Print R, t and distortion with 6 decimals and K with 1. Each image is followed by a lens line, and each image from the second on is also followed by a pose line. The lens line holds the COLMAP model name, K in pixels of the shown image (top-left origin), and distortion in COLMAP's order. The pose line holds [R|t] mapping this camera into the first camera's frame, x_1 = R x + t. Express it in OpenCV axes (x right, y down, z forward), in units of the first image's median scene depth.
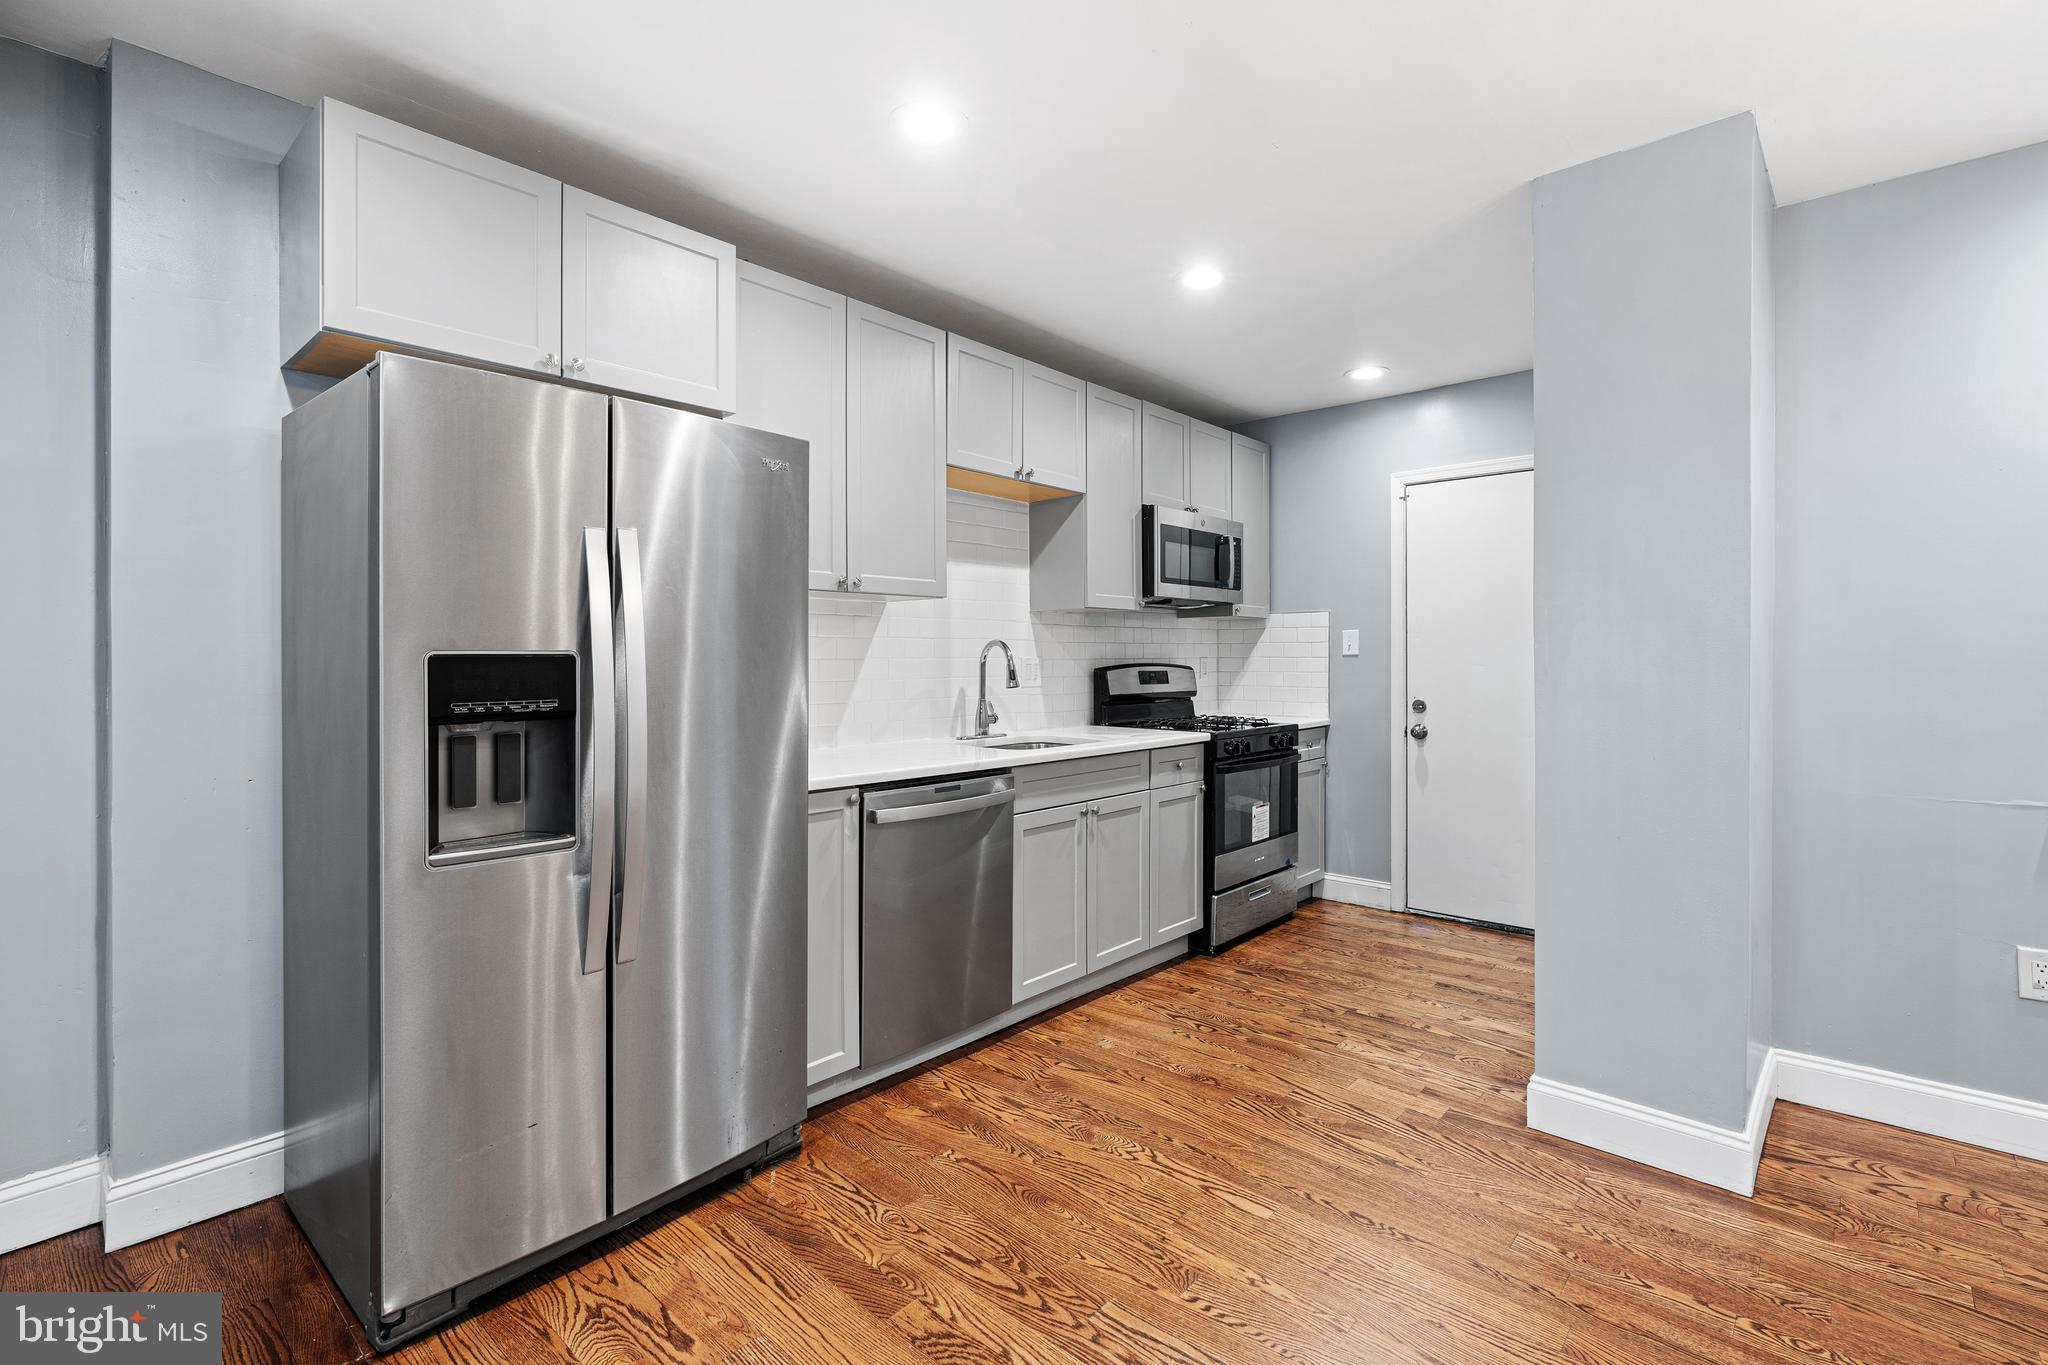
lens RADIAL K [[923.9, 0, 1021.1], [0, 923.9, 659.5], [0, 0, 1]] dist [-0.003642, 0.000898]
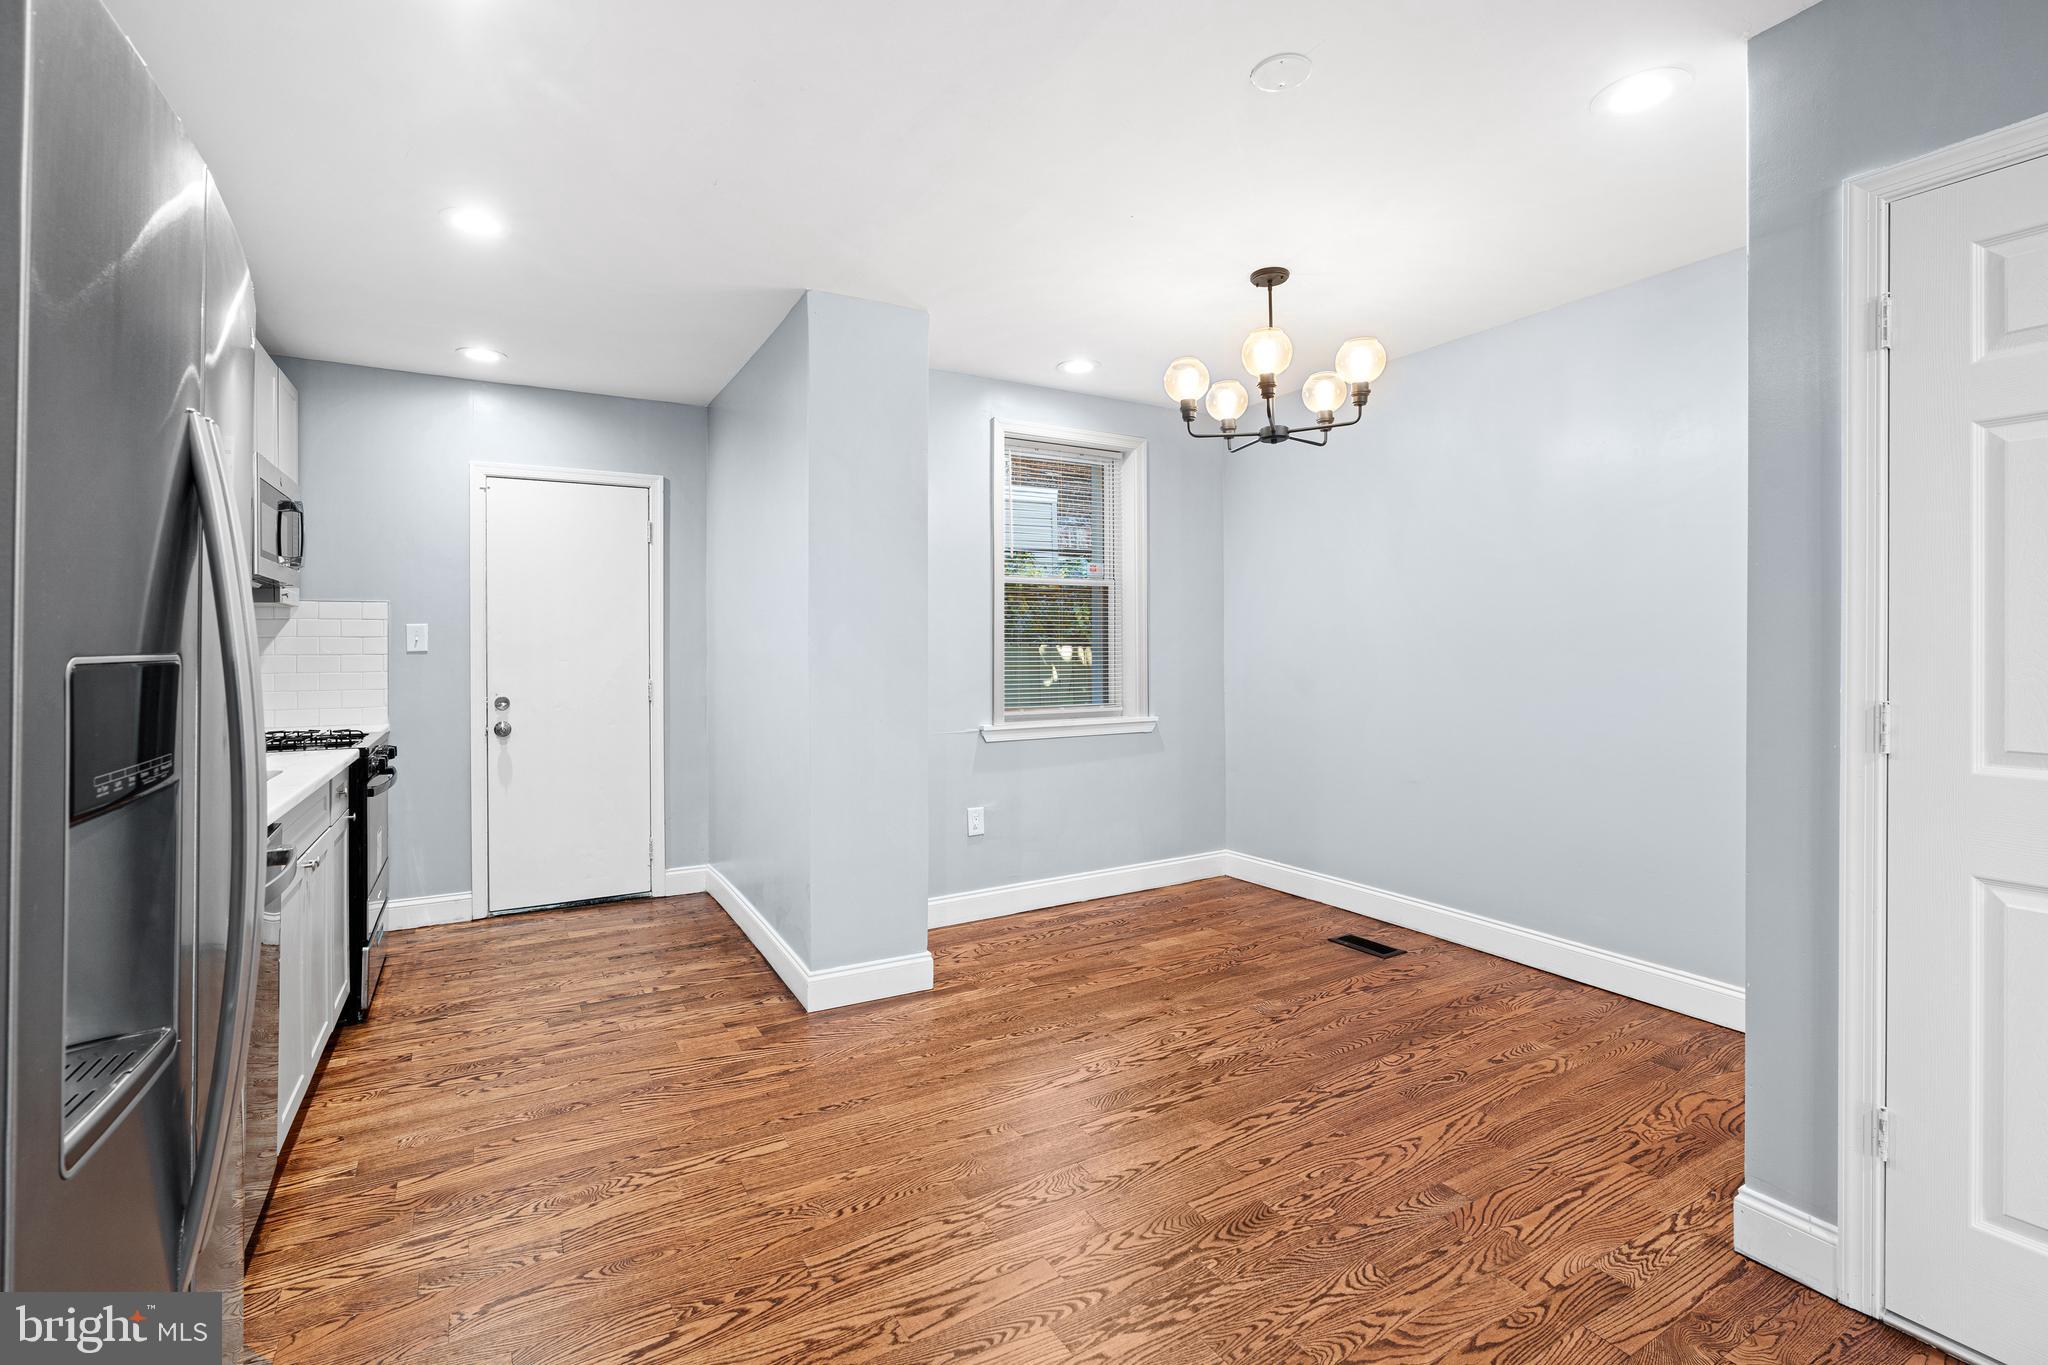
lens RADIAL K [[925.8, 0, 1022.4], [0, 925.8, 645.1], [0, 0, 1]] dist [-0.005481, -0.000220]
pose [[0.310278, 0.001974, 0.950644, -0.453932], [0.007272, 0.999964, -0.004450, -0.003780], [-0.950618, 0.008294, 0.310253, 0.227667]]
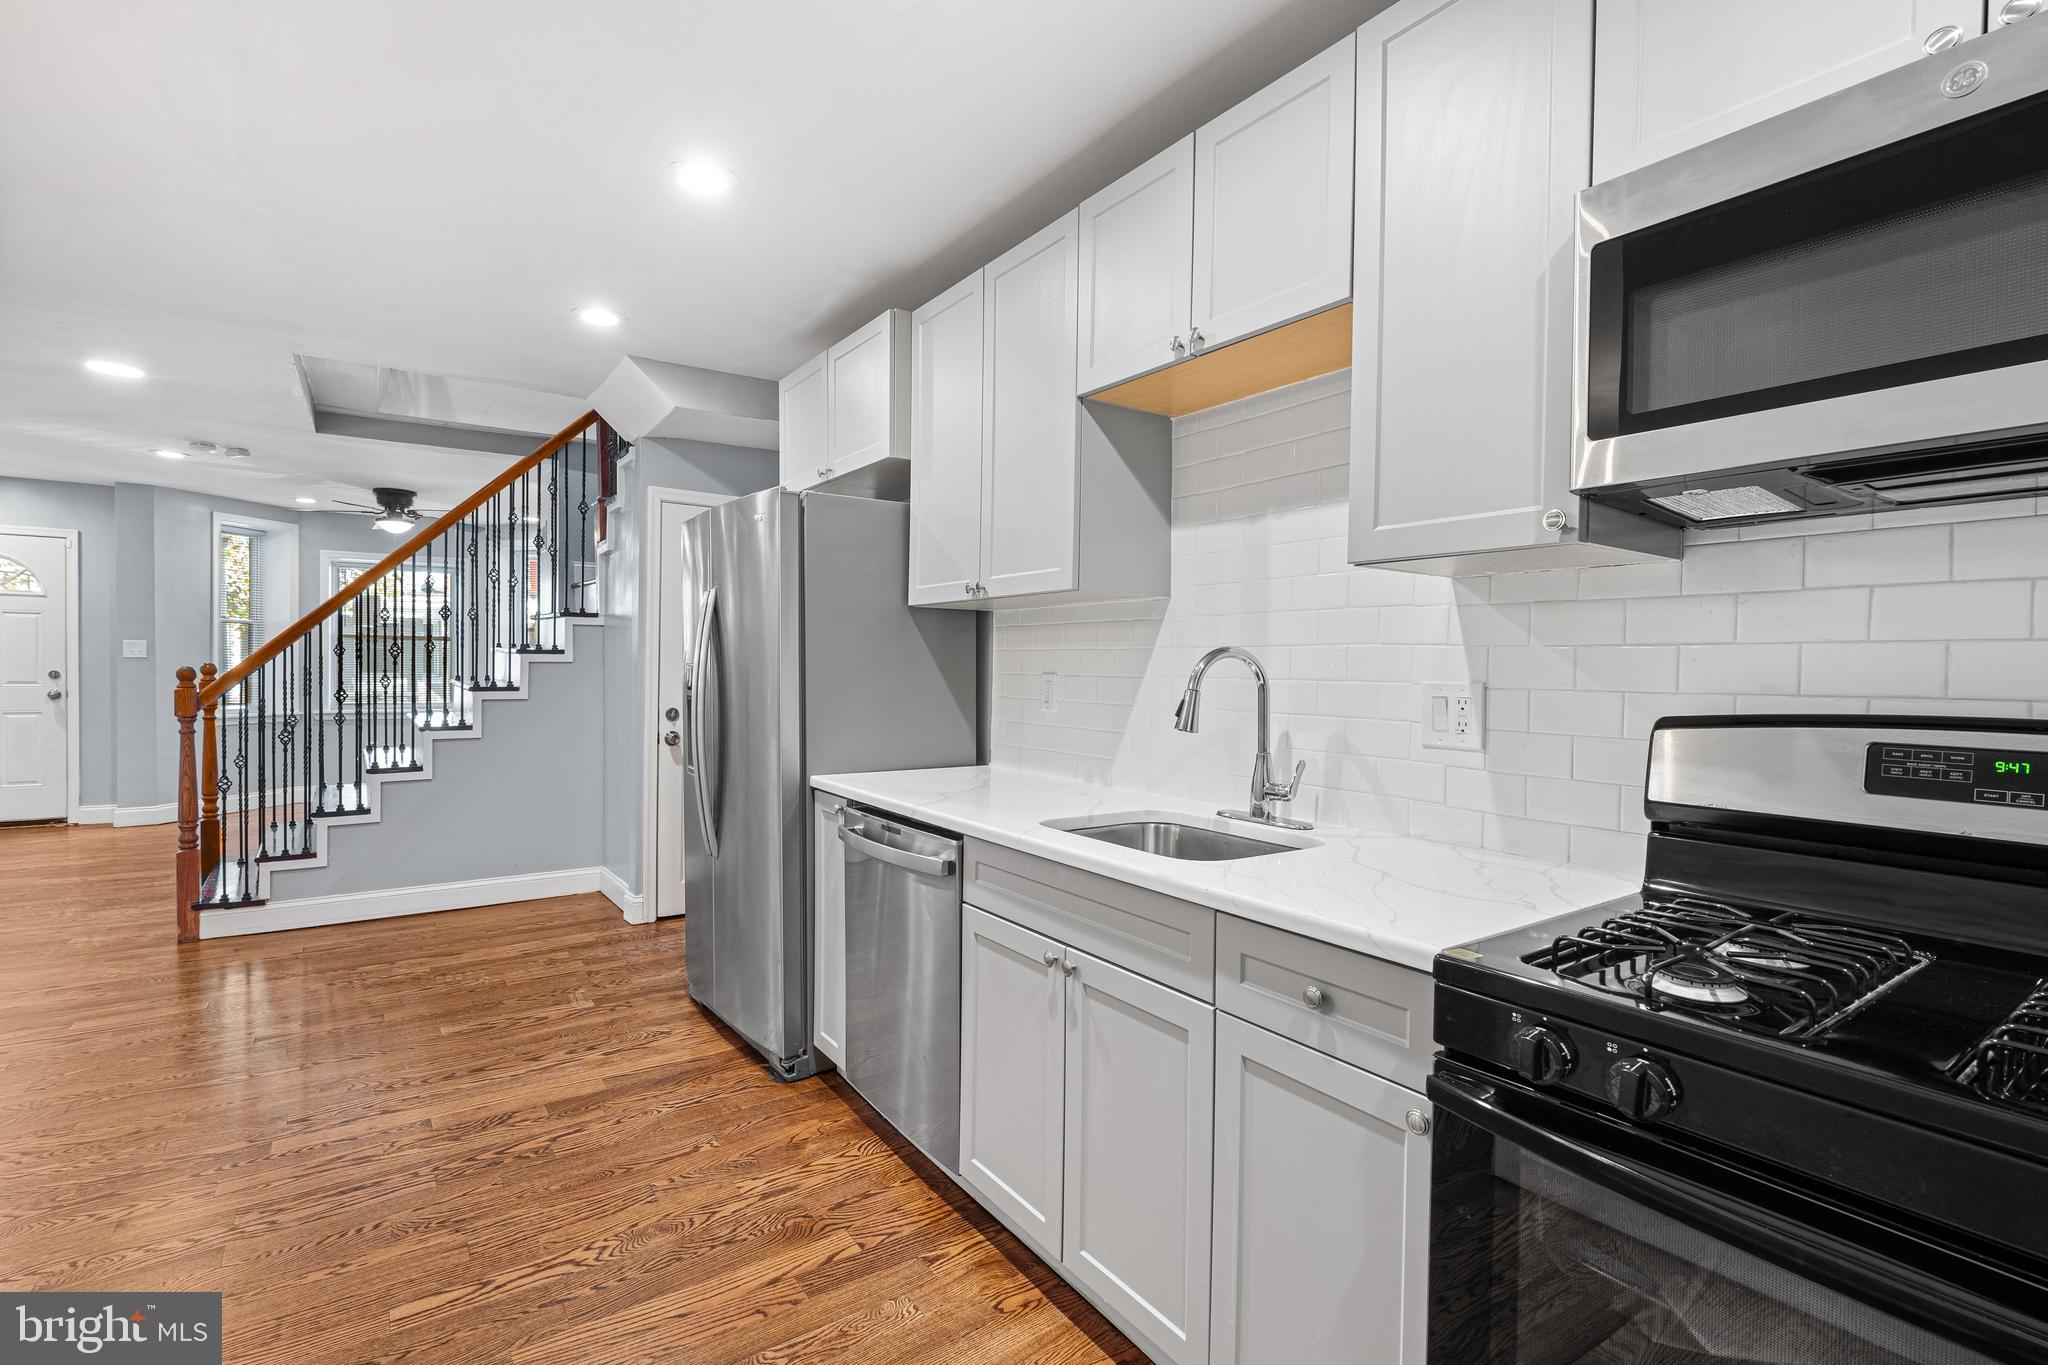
lens RADIAL K [[953.4, 0, 1024.0], [0, 953.4, 682.5], [0, 0, 1]] dist [-0.003202, -0.000282]
pose [[-0.233840, 0.013440, -0.972182, 0.617576], [-0.014665, 0.999742, 0.017349, -0.008551], [0.972164, 0.018313, -0.233583, 1.108238]]
